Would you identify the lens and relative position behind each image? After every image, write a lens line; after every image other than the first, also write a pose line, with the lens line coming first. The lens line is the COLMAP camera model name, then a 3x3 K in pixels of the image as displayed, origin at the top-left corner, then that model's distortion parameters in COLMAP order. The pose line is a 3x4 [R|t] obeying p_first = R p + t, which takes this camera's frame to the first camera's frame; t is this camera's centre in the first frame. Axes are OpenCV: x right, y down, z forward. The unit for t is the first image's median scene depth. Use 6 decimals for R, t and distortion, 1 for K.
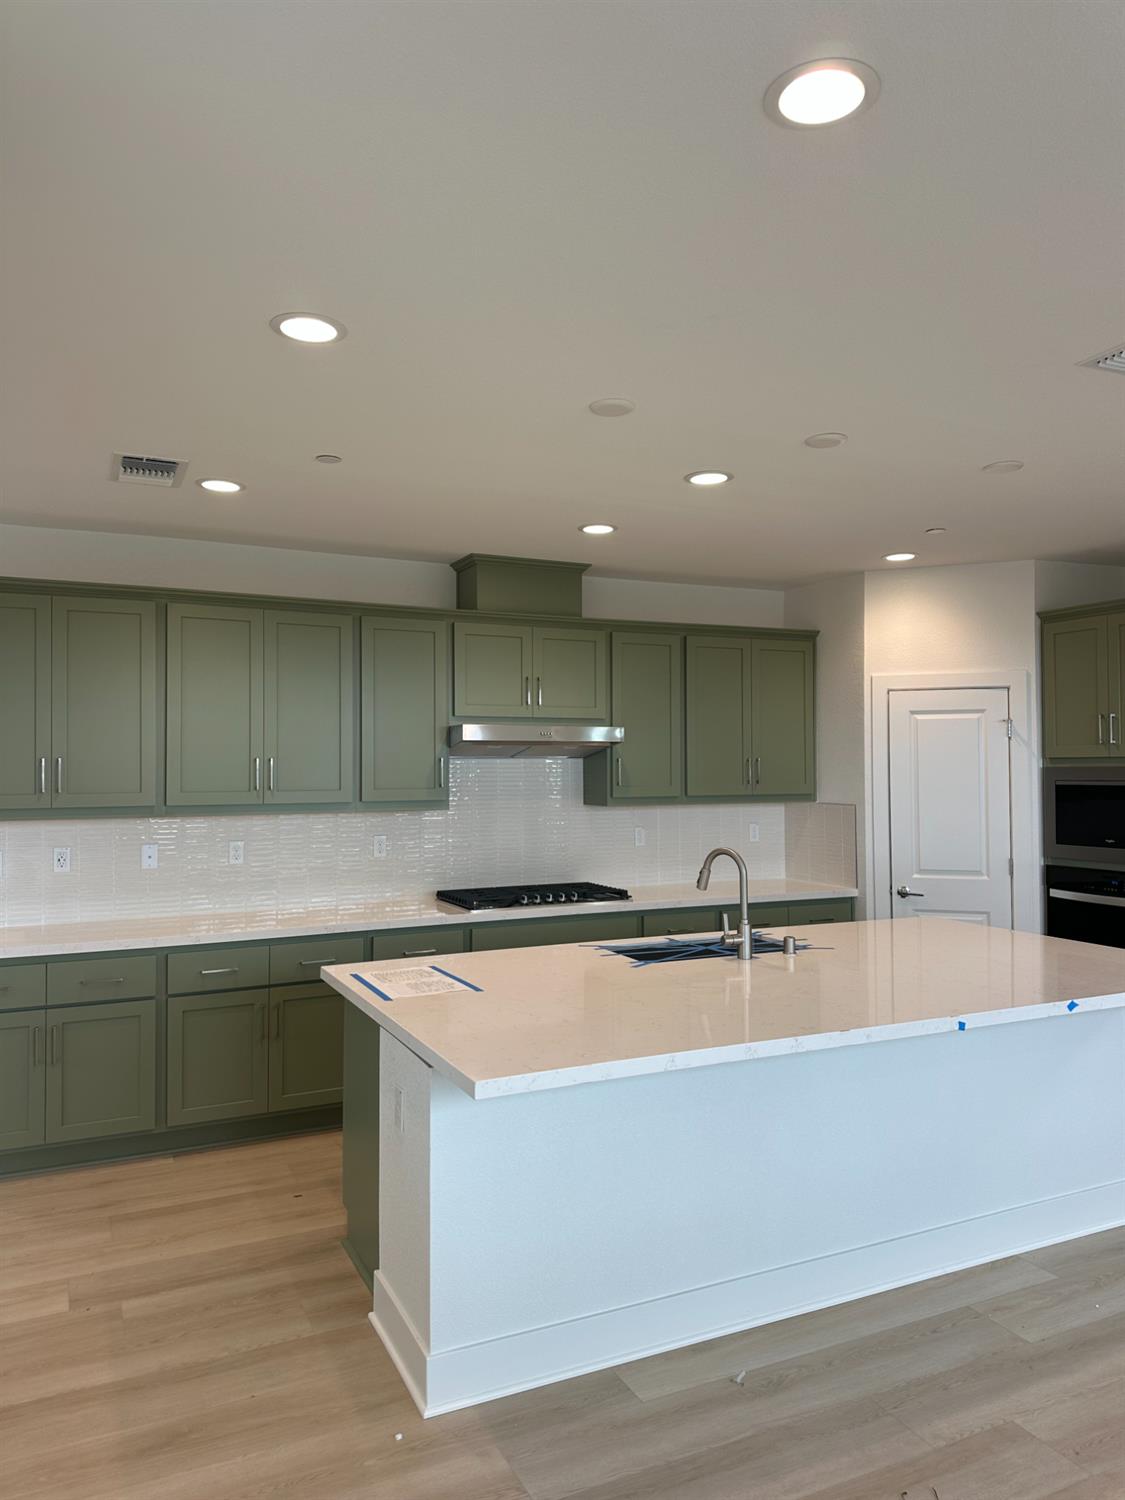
lens RADIAL K [[1057.6, 0, 565.3], [0, 1057.6, 728.6], [0, 0, 1]] dist [0.001422, -0.005619]
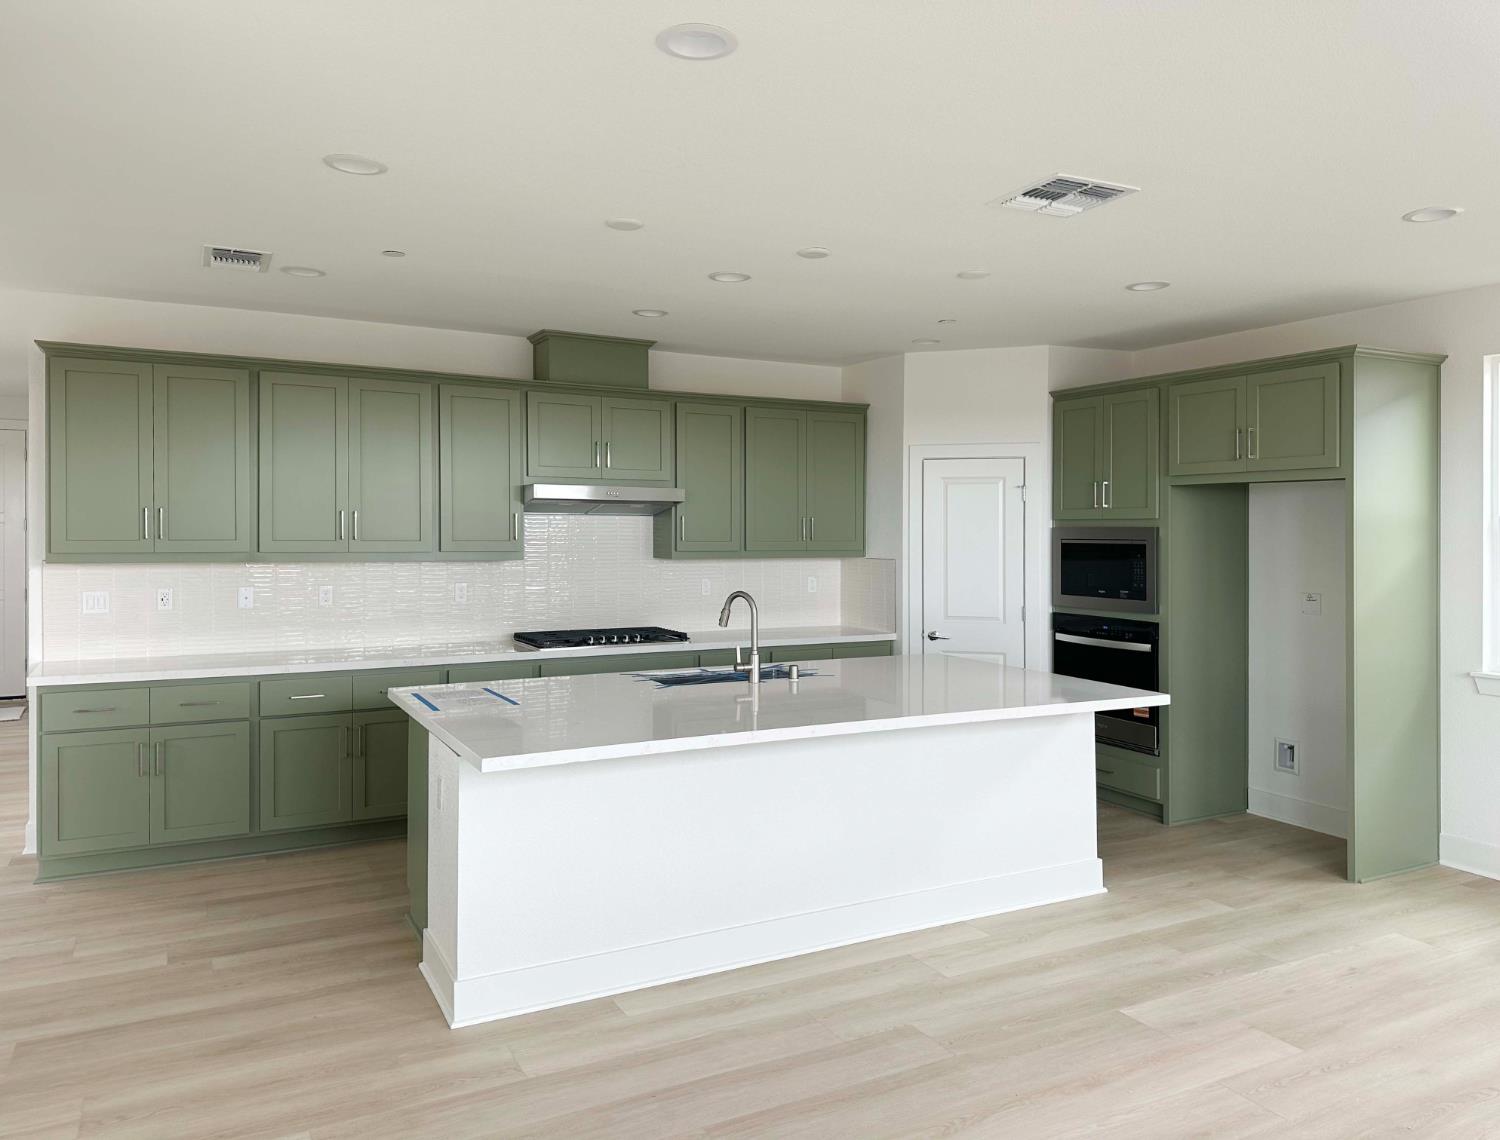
lens RADIAL K [[1075.9, 0, 774.2], [0, 1075.9, 529.0], [0, 0, 1]] dist [-0.000178, -0.009898]
pose [[0.998258, 0.010605, 0.058042, 0.096347], [-0.012661, 0.999301, 0.035178, 0.000999], [-0.057628, -0.035852, 0.997694, -0.161978]]
